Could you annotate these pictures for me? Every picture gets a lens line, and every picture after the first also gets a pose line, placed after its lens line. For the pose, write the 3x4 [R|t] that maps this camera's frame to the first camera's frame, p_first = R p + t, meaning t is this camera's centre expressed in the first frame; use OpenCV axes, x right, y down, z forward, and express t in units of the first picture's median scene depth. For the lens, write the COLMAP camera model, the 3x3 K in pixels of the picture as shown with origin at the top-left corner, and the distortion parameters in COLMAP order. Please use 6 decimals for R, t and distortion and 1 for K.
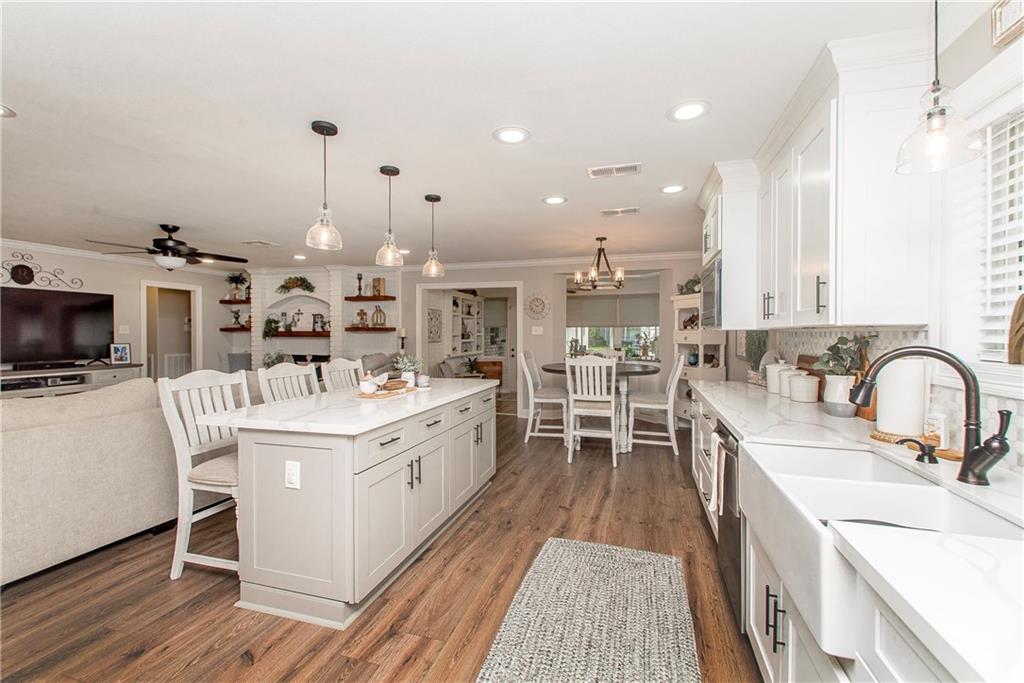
lens RADIAL K [[417.2, 0, 514.6], [0, 417.2, 337.9], [0, 0, 1]] dist [0.000408, -0.000044]
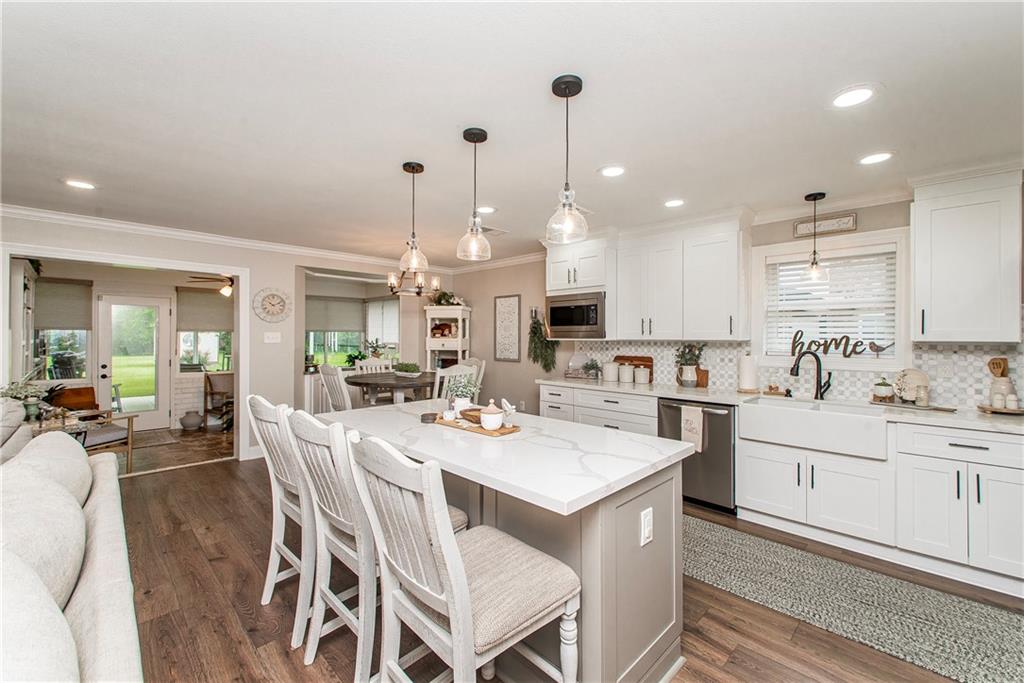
lens RADIAL K [[427.9, 0, 512.6], [0, 427.9, 338.2], [0, 0, 1]] dist [0.005740, -0.000083]
pose [[0.480494, -0.001013, 0.876997, -0.417758], [0.006514, 0.999976, -0.002414, -0.011840], [-0.876974, 0.006873, 0.480489, 0.247517]]
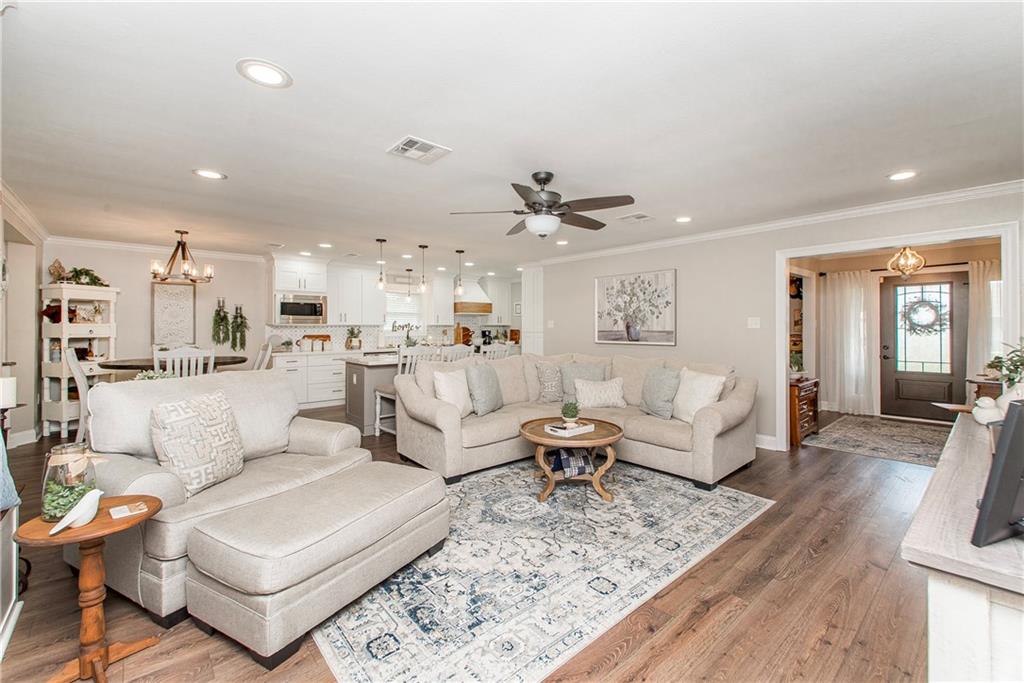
lens RADIAL K [[434.7, 0, 525.4], [0, 434.7, 328.2], [0, 0, 1]] dist [0.000795, -0.000060]
pose [[-0.855695, -0.001114, 0.517480, -0.799350], [0.004708, 0.999940, 0.009937, -0.009885], [-0.517460, 0.010939, -0.855638, 1.125742]]
